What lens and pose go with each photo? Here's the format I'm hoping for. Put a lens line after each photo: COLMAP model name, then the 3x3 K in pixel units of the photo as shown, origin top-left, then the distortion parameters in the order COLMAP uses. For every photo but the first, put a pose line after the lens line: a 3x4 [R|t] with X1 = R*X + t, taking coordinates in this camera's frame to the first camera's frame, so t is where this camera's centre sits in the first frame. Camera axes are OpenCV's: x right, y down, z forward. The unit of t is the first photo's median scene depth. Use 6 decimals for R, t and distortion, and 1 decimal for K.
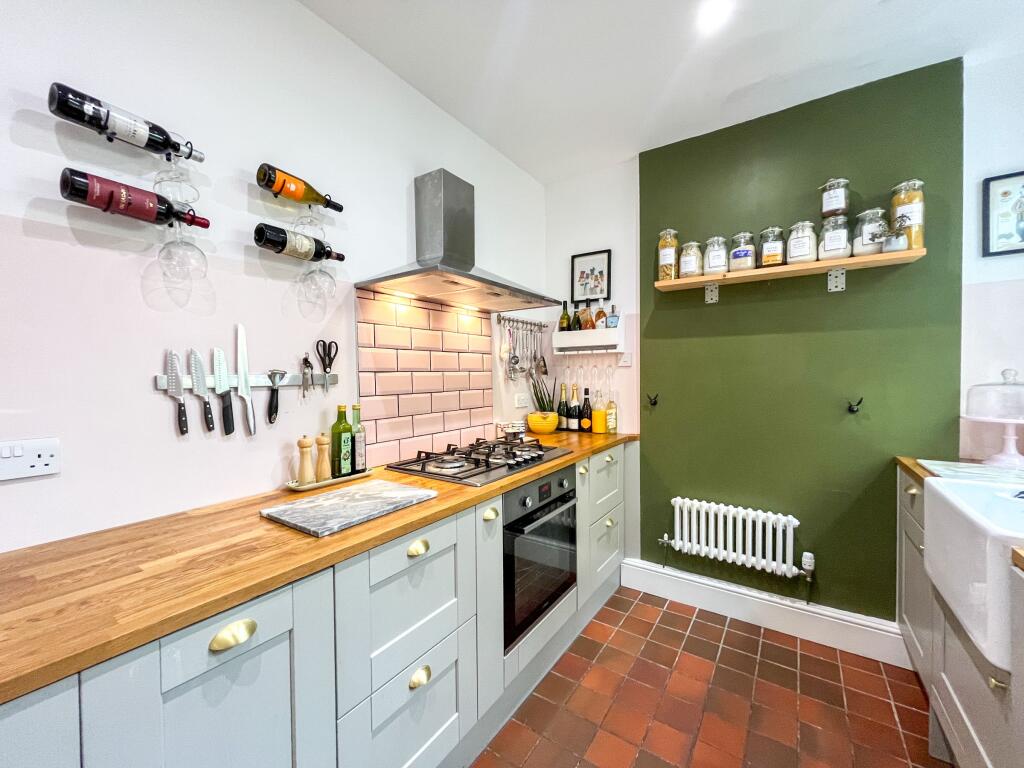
lens RADIAL K [[413.1, 0, 510.6], [0, 413.1, 382.7], [0, 0, 1]] dist [-0.002671, 0.000027]
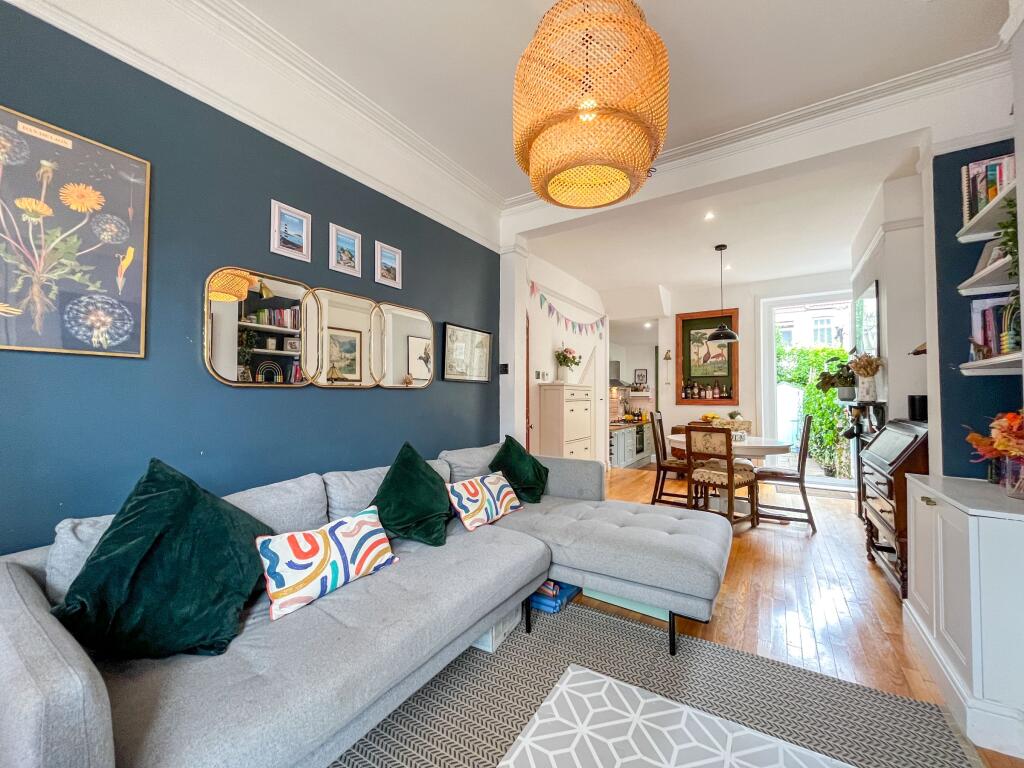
lens RADIAL K [[413.1, 0, 511.0], [0, 413.1, 386.5], [0, 0, 1]] dist [-0.002671, 0.000027]
pose [[0.999273, 0.009029, 0.037042, -1.372403], [-0.007389, 0.998997, -0.044165, -0.007805], [-0.037404, 0.043859, 0.998337, -3.255768]]
